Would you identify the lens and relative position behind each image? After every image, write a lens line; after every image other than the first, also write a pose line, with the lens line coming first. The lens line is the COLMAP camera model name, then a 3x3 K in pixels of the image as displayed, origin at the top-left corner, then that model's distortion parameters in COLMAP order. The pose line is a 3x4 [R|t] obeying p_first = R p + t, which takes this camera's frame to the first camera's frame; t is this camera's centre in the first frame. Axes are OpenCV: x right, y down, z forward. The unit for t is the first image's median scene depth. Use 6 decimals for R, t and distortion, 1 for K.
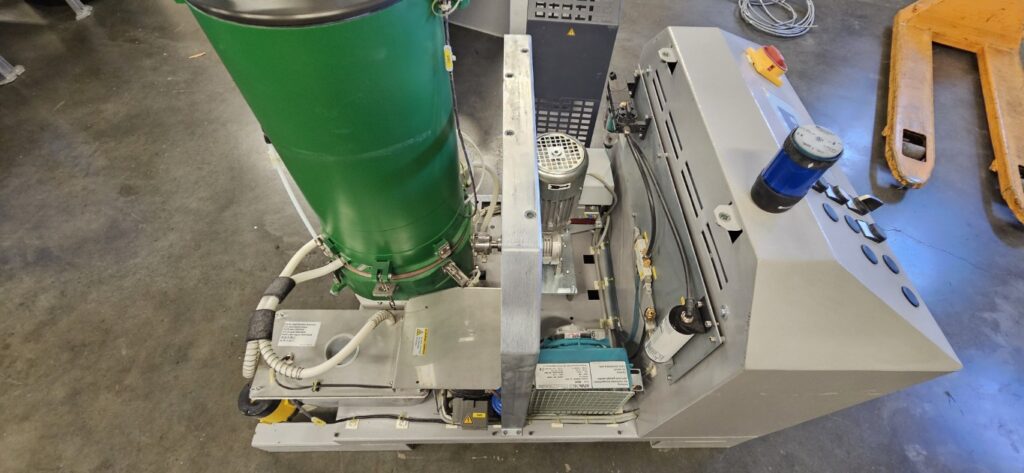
lens RADIAL K [[423.6, 0, 512.0], [0, 423.6, 236.5], [0, 0, 1]] dist [0.002006, -0.000047]
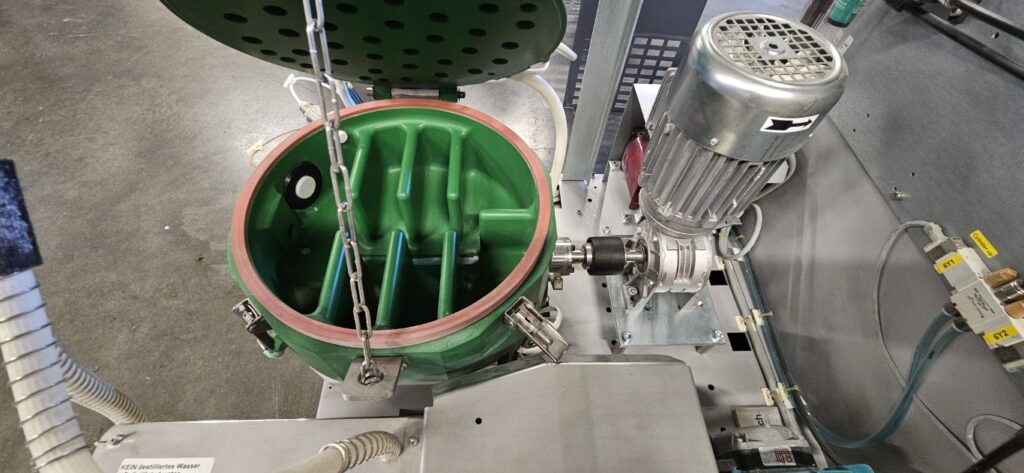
lens RADIAL K [[423.6, 0, 512.0], [0, 423.6, 236.5], [0, 0, 1]] dist [0.002006, -0.000047]
pose [[0.999587, -0.005359, 0.028222, -0.107166], [0.005385, 0.999985, -0.000860, -0.004578], [-0.028217, 0.001011, 0.999601, 0.355340]]
